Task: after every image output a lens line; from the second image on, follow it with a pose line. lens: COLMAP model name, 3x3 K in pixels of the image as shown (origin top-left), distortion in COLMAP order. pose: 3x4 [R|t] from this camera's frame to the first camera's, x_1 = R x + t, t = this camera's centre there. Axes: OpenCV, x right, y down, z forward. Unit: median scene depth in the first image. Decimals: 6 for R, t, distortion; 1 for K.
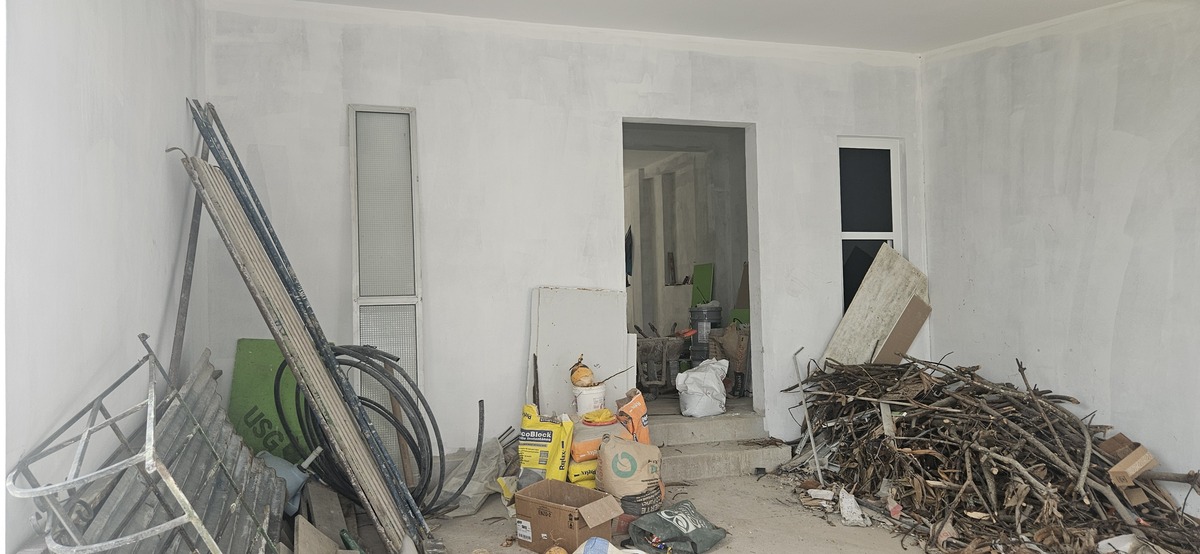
lens RADIAL K [[800.5, 0, 584.8], [0, 800.5, 277.8], [0, 0, 1]] dist [0.065589, -0.053410]
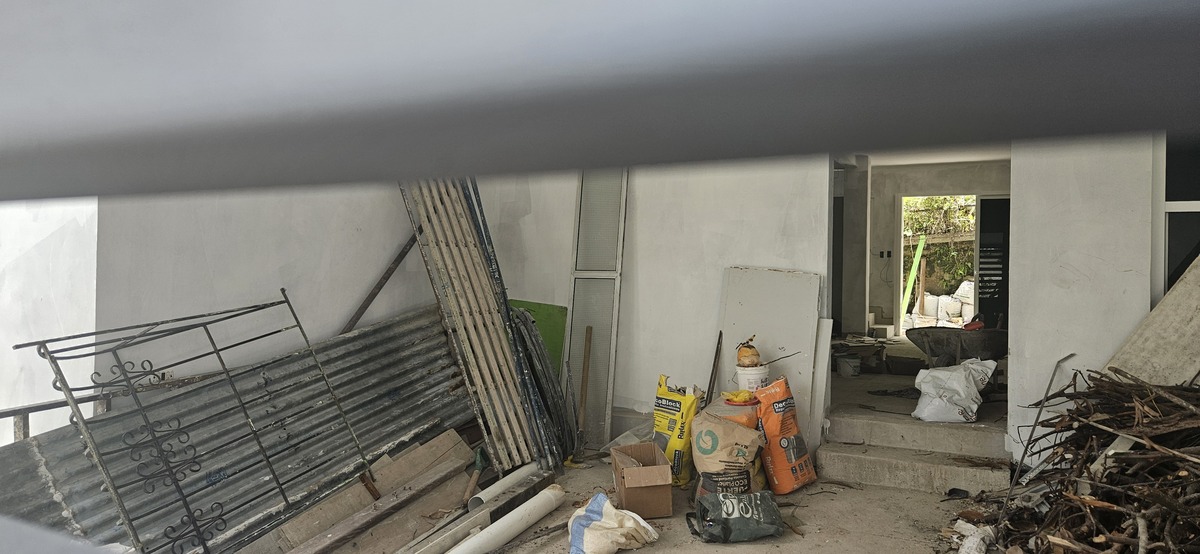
lens RADIAL K [[797.9, 0, 604.2], [0, 797.9, 272.2], [0, 0, 1]] dist [0.066714, -0.055143]
pose [[0.725939, 0.031125, -0.687055, 0.498661], [-0.013776, 0.999433, 0.030721, -0.010144], [0.687621, -0.012837, 0.725956, 0.132342]]
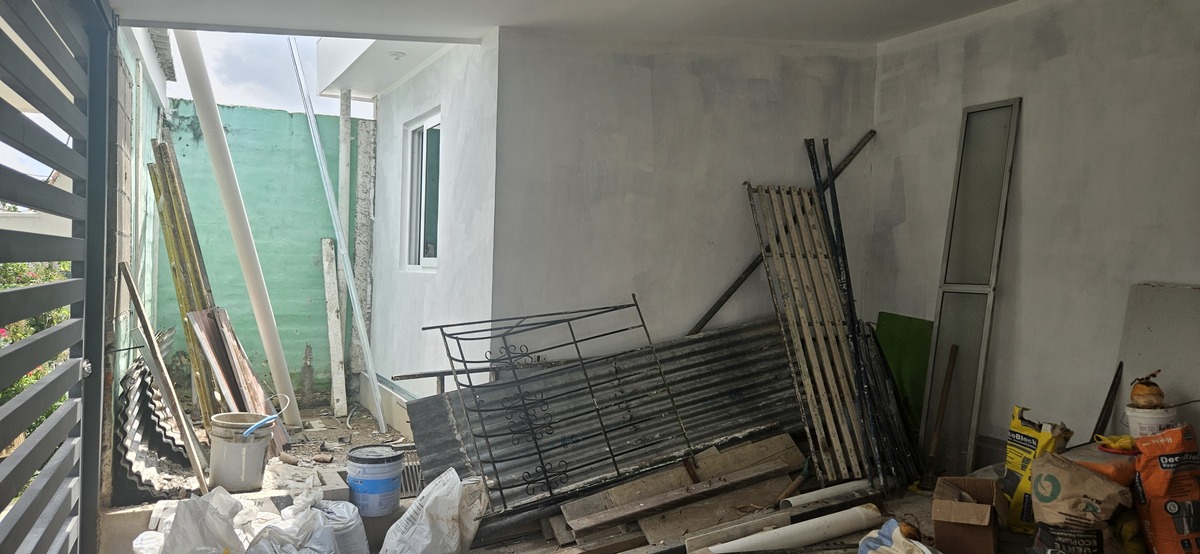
lens RADIAL K [[796.3, 0, 587.7], [0, 796.3, 288.5], [0, 0, 1]] dist [0.073546, -0.059514]
pose [[0.178449, 0.054136, -0.982459, 0.628807], [-0.010943, 0.998533, 0.053034, -0.020053], [0.983888, 0.001287, 0.178779, 0.268326]]
